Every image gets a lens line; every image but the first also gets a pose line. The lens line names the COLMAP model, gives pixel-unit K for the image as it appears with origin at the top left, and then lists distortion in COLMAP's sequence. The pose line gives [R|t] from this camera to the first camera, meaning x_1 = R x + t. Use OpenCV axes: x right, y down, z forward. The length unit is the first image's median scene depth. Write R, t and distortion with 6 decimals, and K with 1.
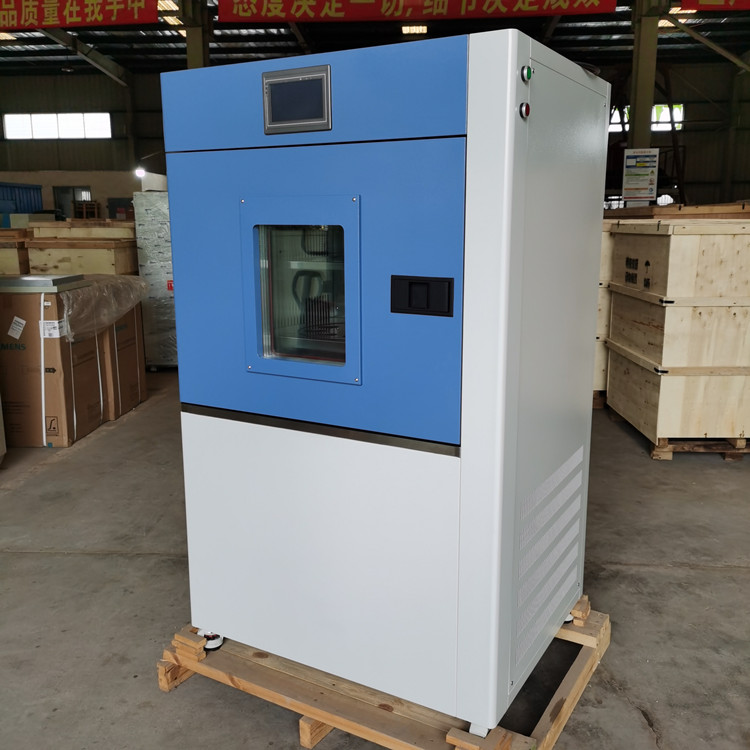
lens RADIAL K [[769.2, 0, 379.0], [0, 769.2, 373.1], [0, 0, 1]] dist [0.028451, 0.000000]
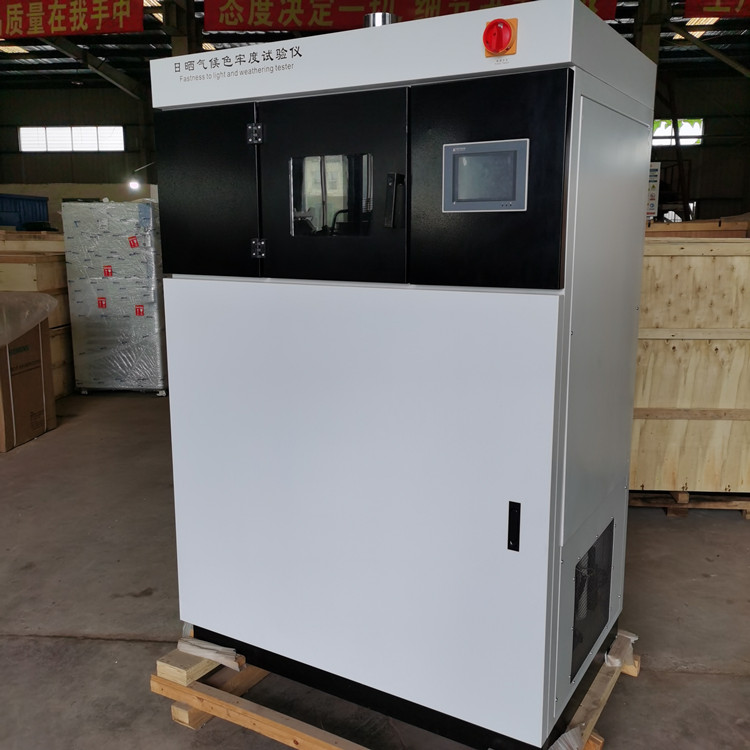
lens RADIAL K [[769.2, 0, 379.9], [0, 769.2, 371.8], [0, 0, 1]] dist [0.028451, 0.000000]
pose [[0.999311, 0.013948, -0.034389, 0.157379], [-0.014618, 0.999706, -0.019320, -0.027495], [0.034110, 0.019809, 0.999222, 0.126536]]
